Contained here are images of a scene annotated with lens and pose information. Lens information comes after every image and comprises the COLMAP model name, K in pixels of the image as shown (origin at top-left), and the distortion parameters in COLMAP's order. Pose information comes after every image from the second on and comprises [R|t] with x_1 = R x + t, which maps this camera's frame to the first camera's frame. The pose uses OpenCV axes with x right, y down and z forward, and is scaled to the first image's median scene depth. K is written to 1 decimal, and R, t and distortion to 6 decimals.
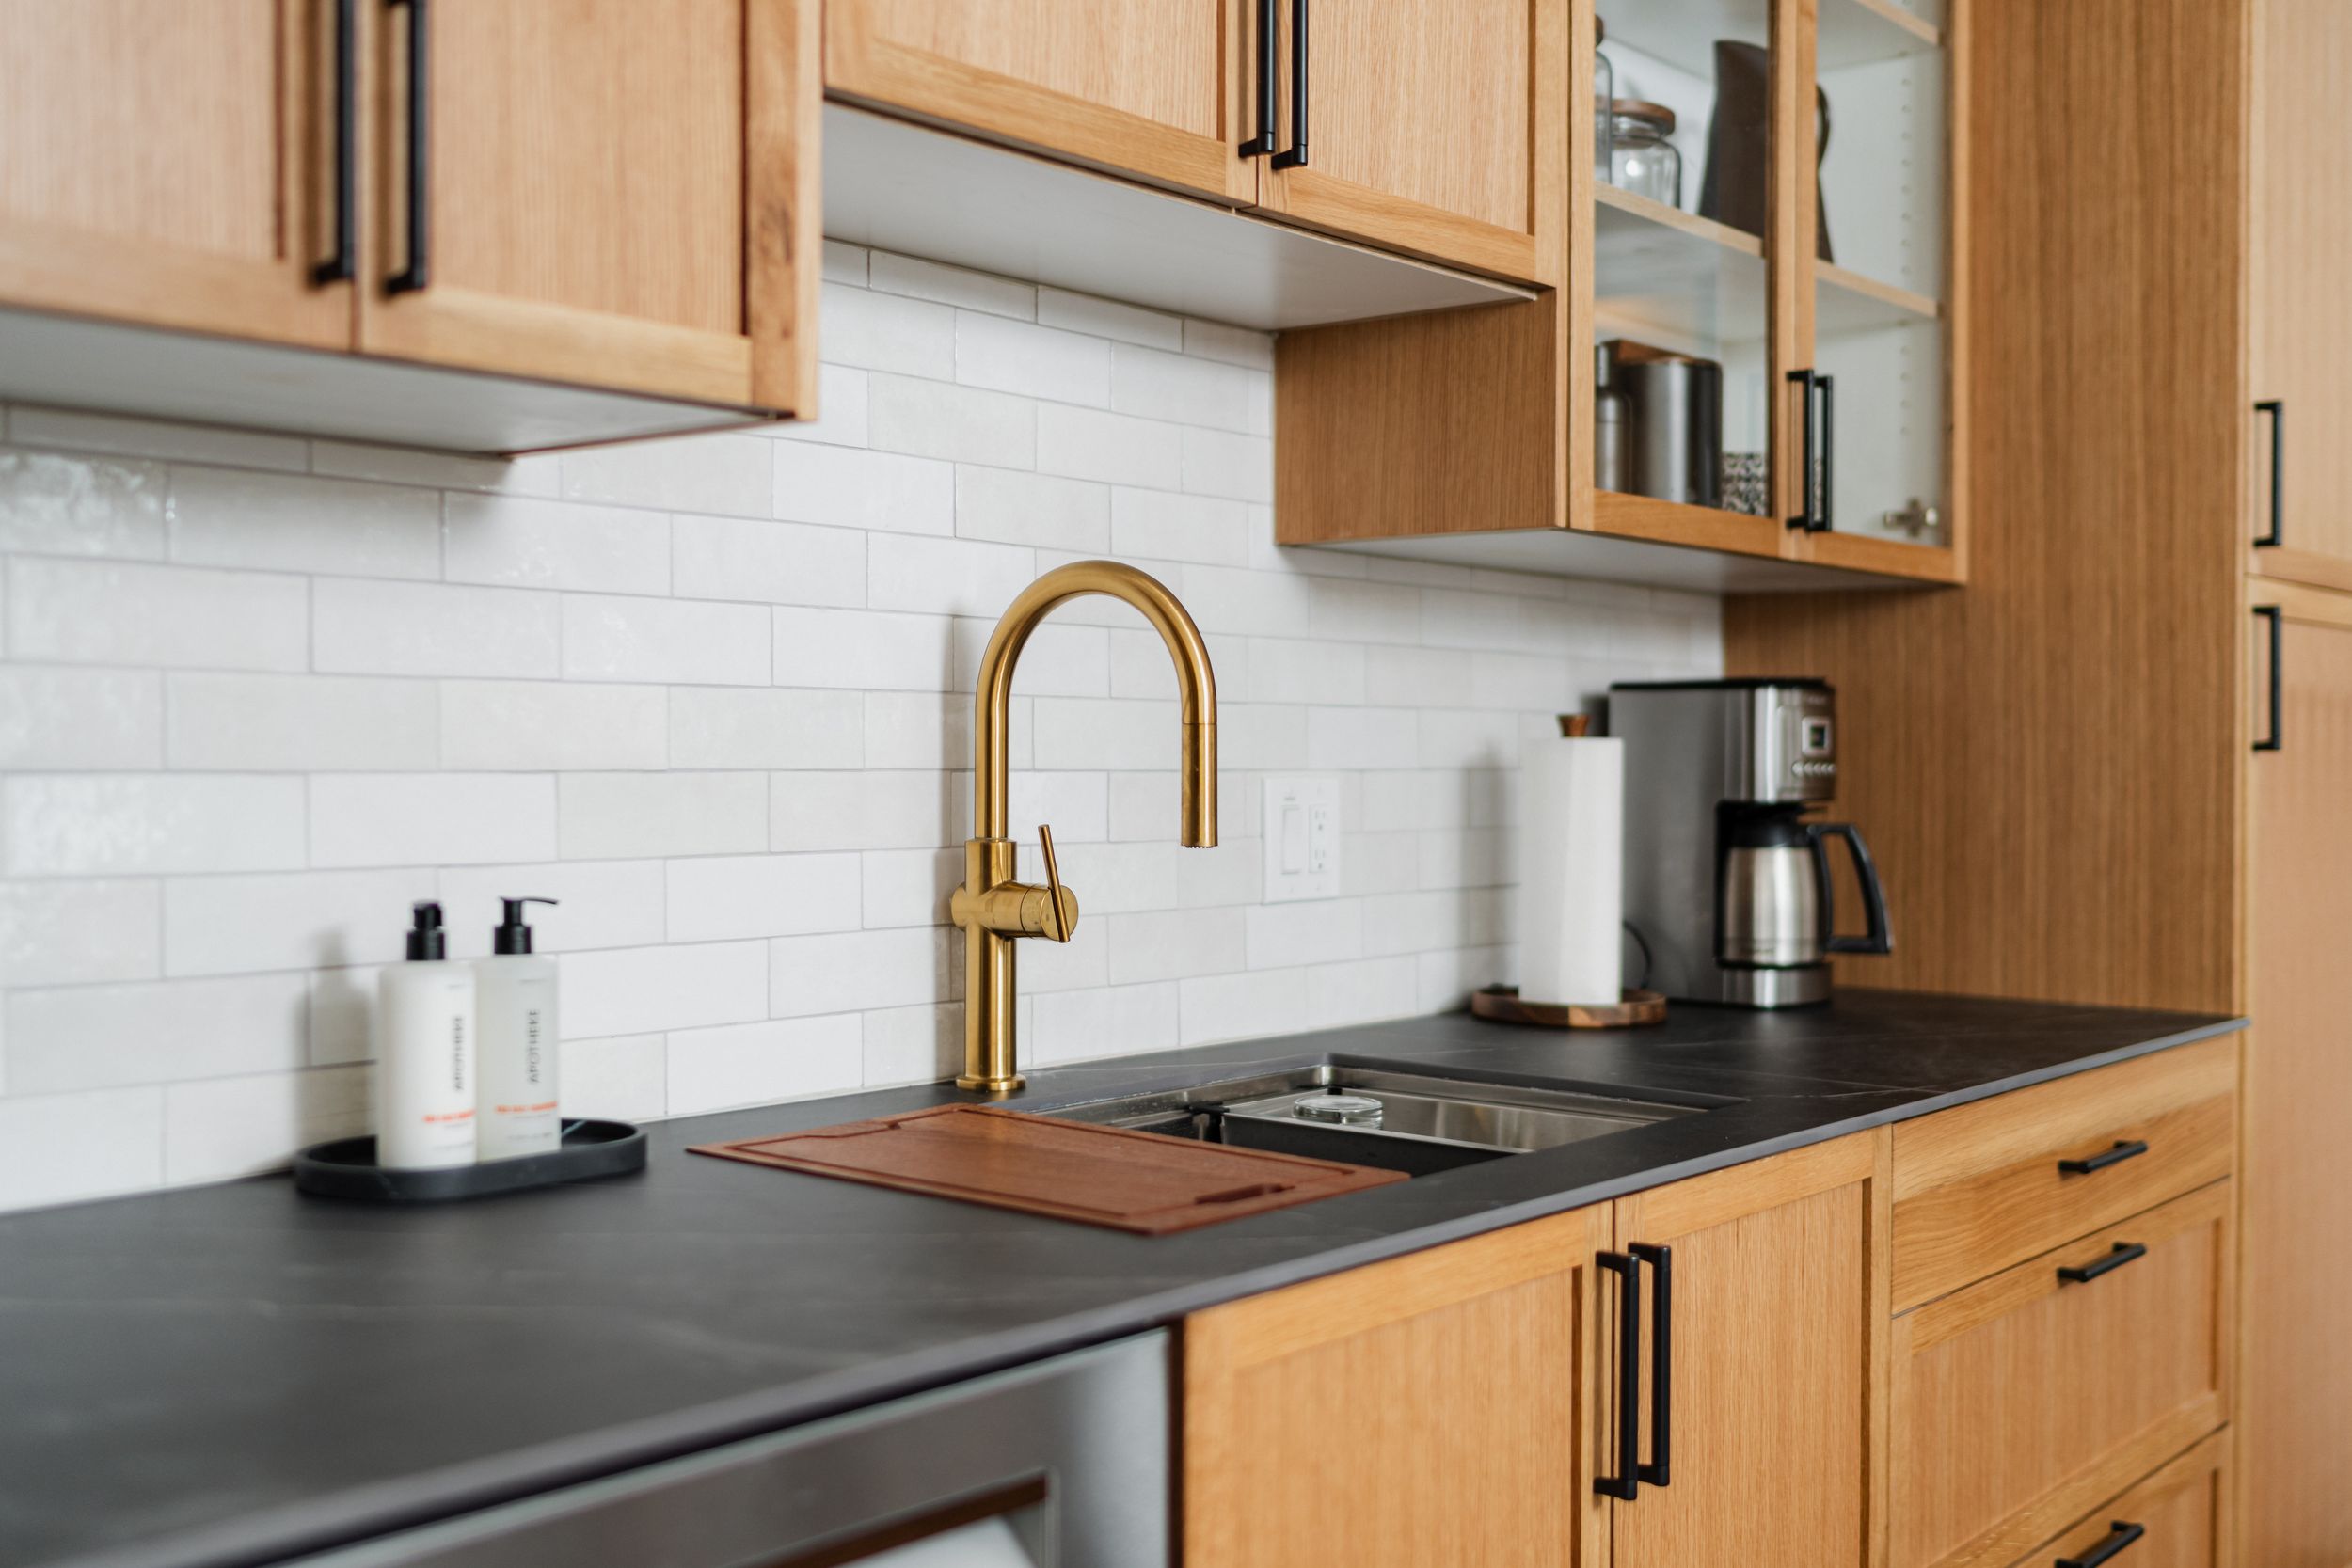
lens RADIAL K [[2450.5, 0, 1172.6], [0, 2450.5, 783.0], [0, 0, 1]] dist [-0.020788, 0.000000]
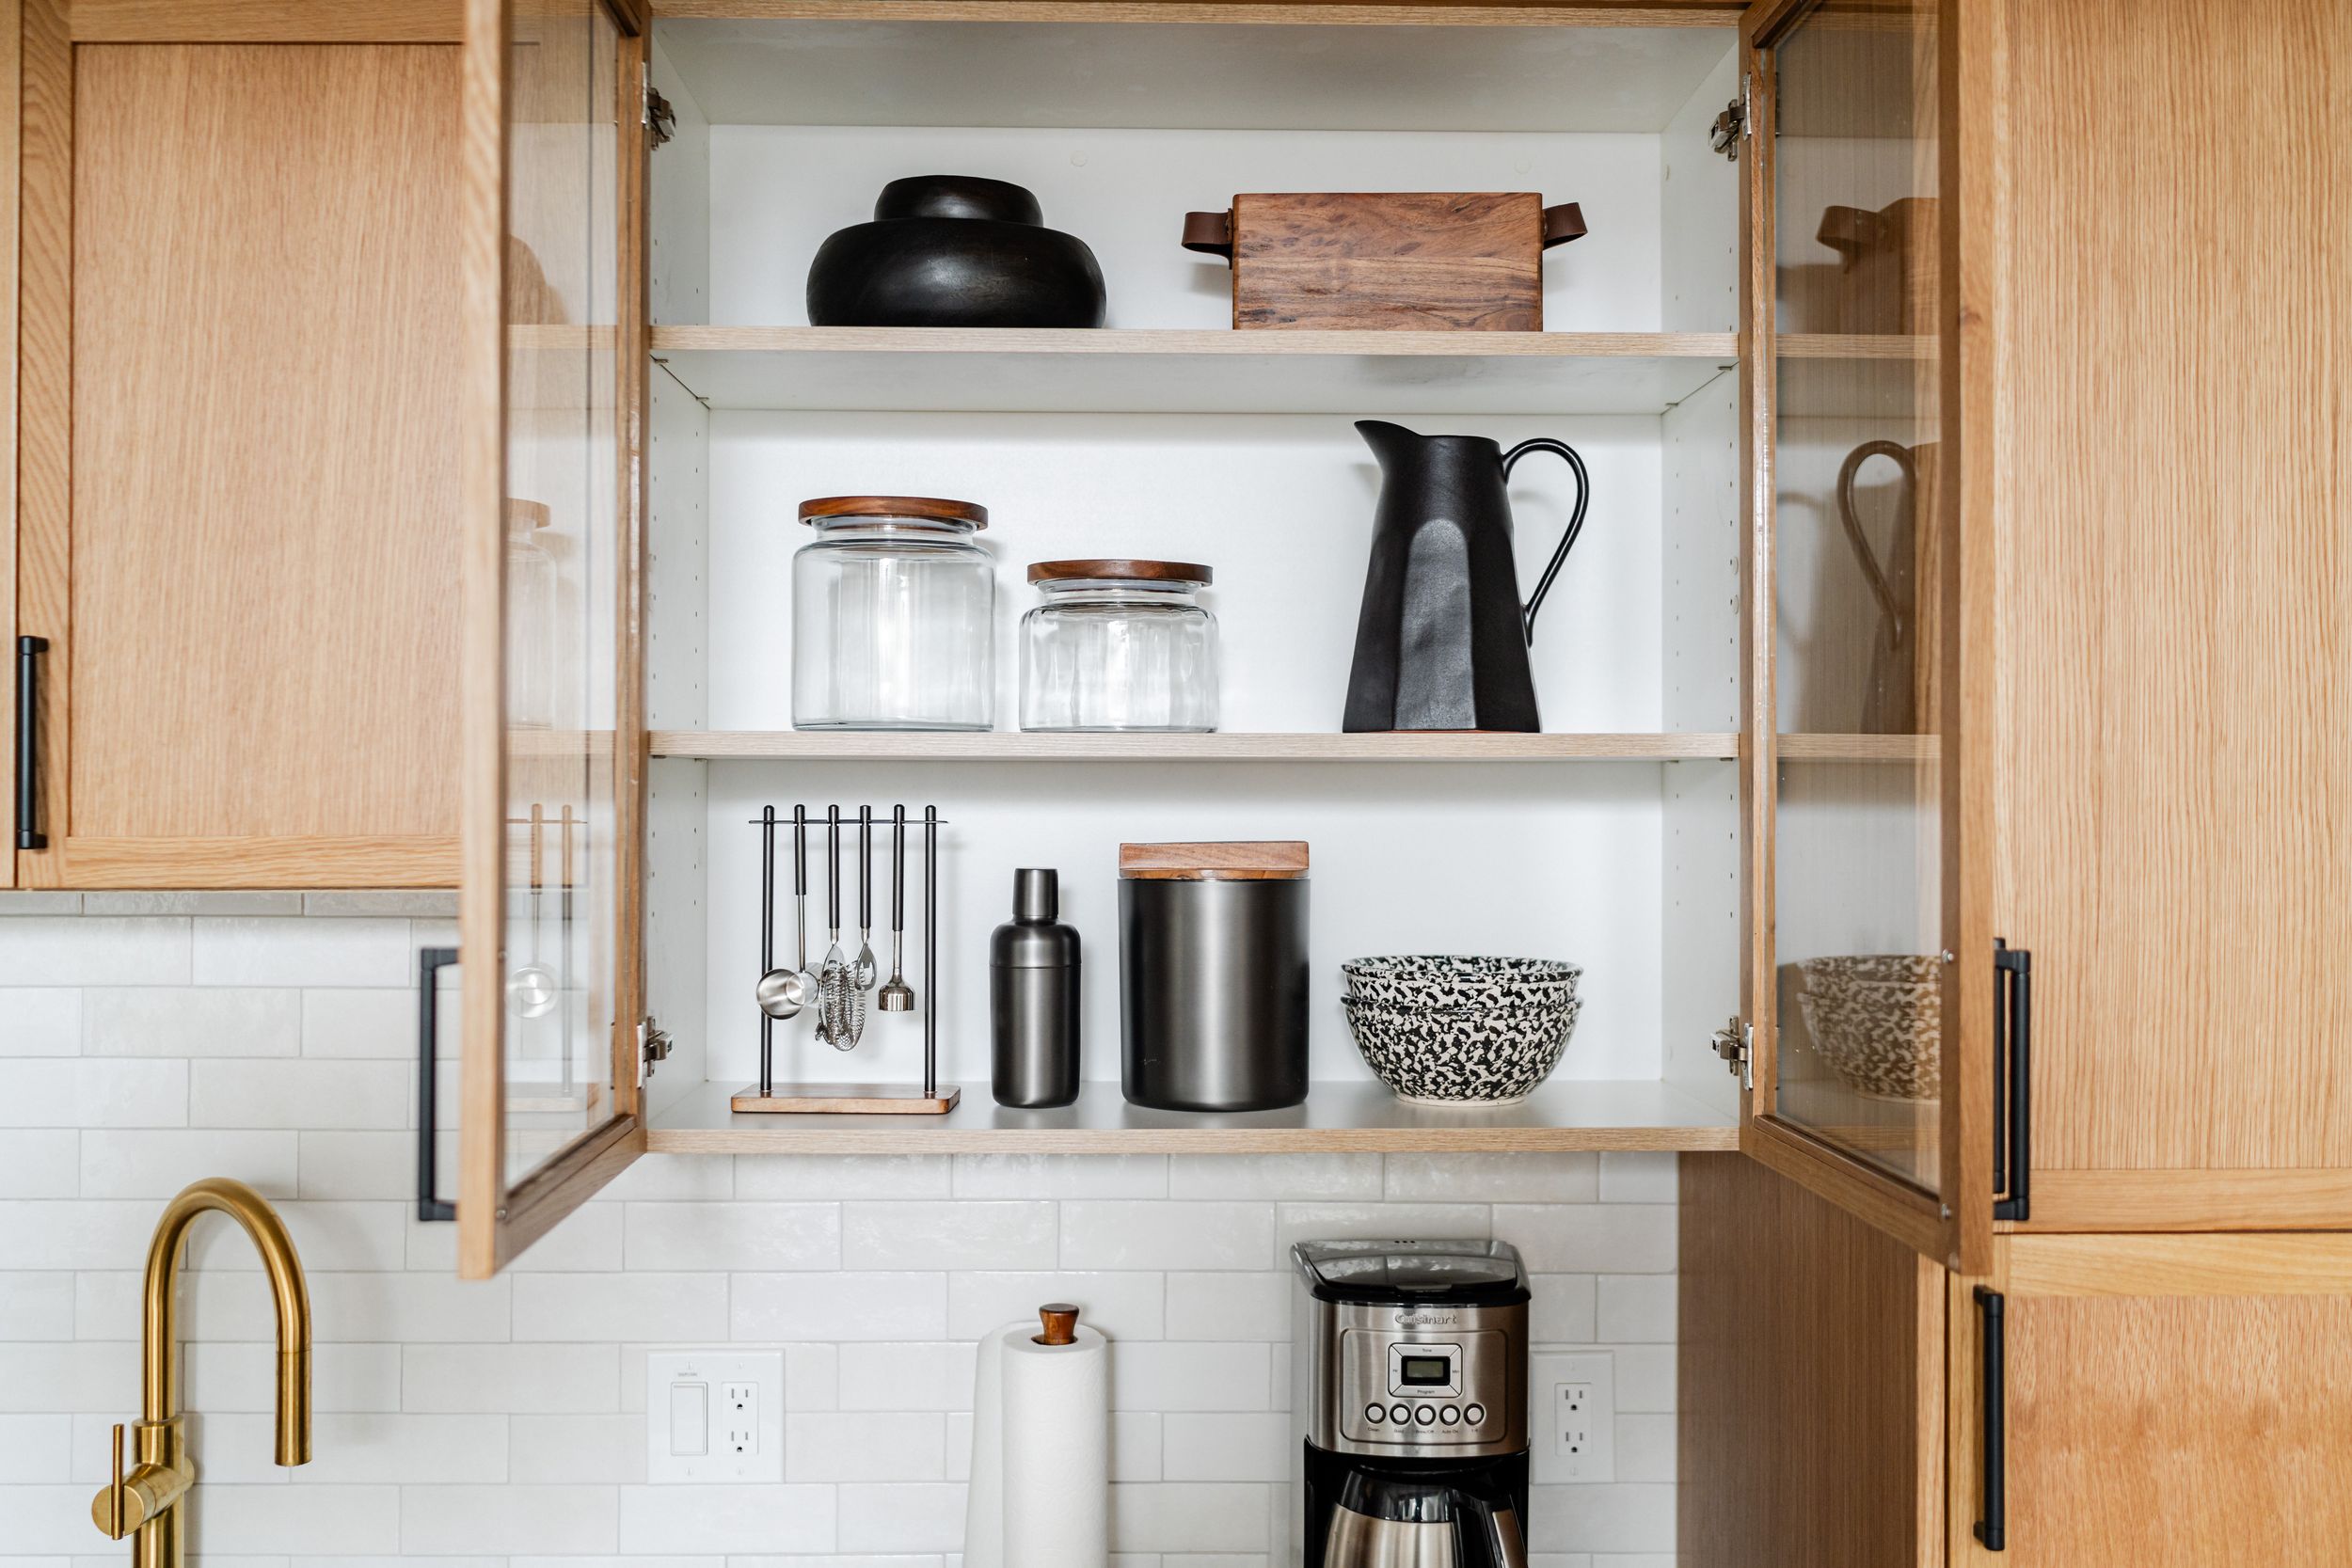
lens RADIAL K [[2450.5, 0, 1165.1], [0, 2450.5, 807.2], [0, 0, 1]] dist [-0.020788, 0.000000]
pose [[0.639552, -0.008307, -0.768703, 1.045393], [-0.012791, 0.999688, -0.021446, -0.232724], [0.768641, 0.023548, 0.639246, 0.655384]]
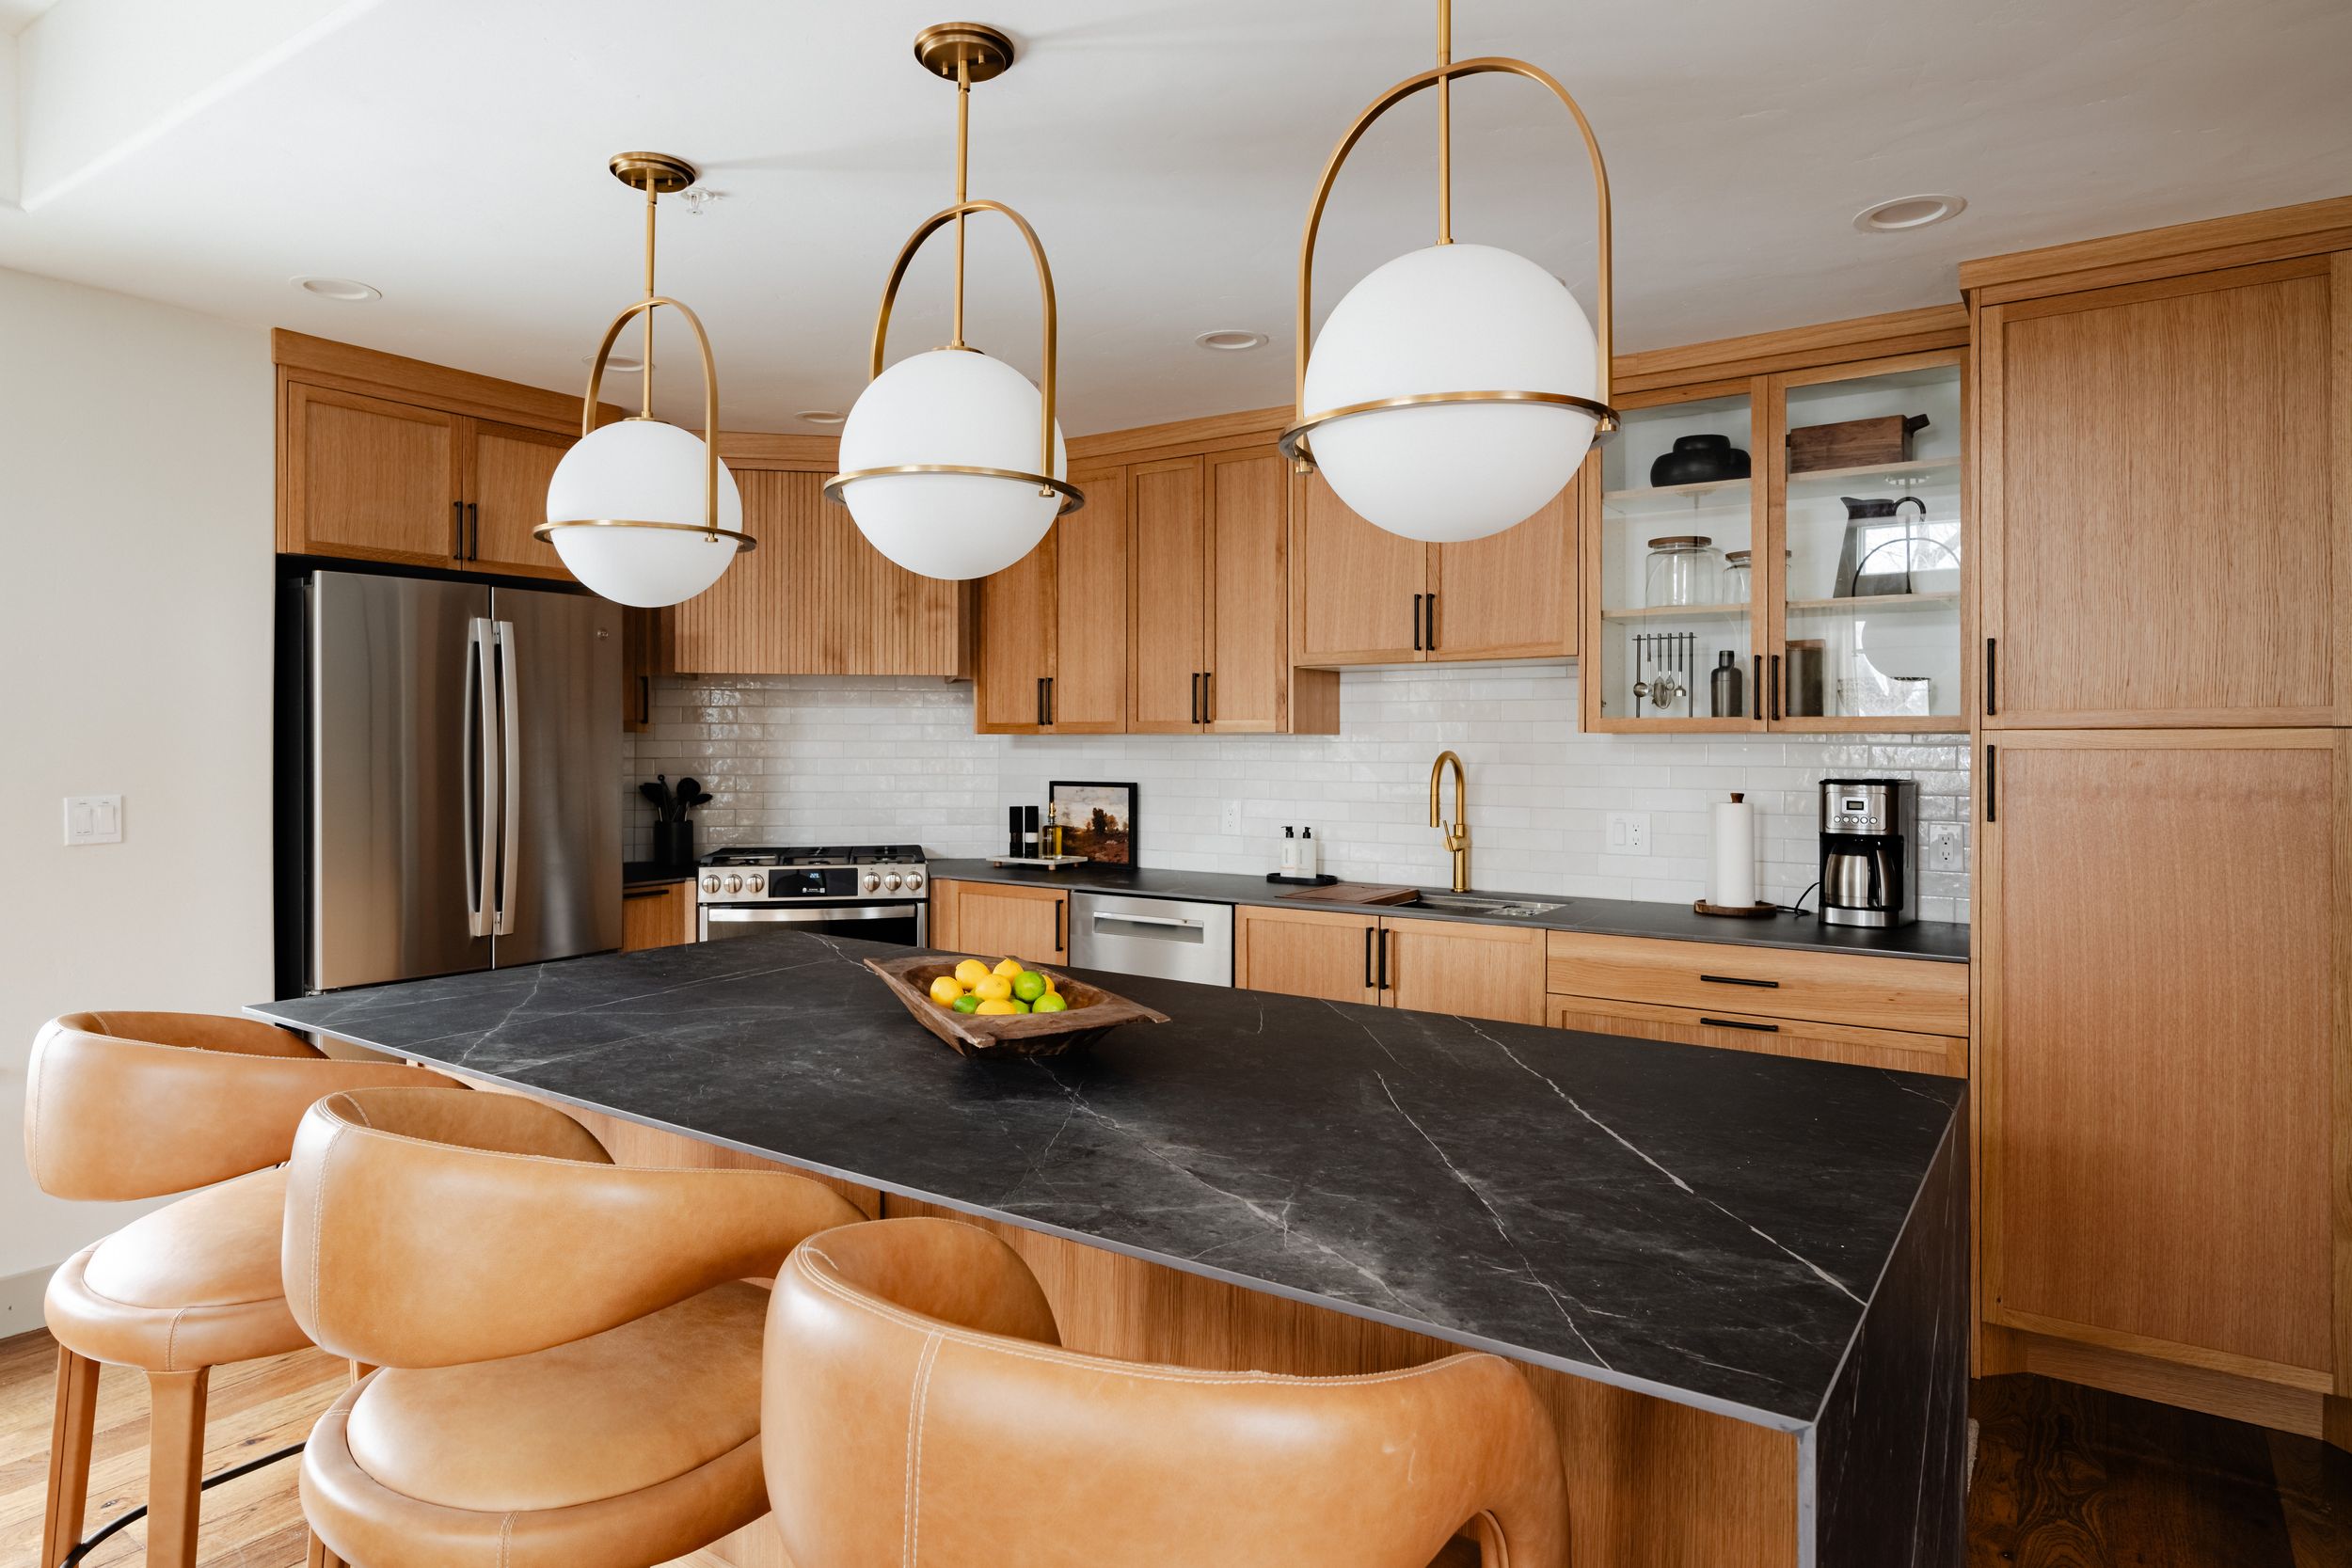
lens RADIAL K [[1365.0, 0, 1153.3], [0, 1365.0, 775.5], [0, 0, 1]] dist [-0.001164, 0.000893]
pose [[0.100190, 0.014849, -0.994857, 1.968578], [-0.016634, 0.999774, 0.013247, -0.070933], [0.994829, 0.015221, 0.100415, 0.327621]]
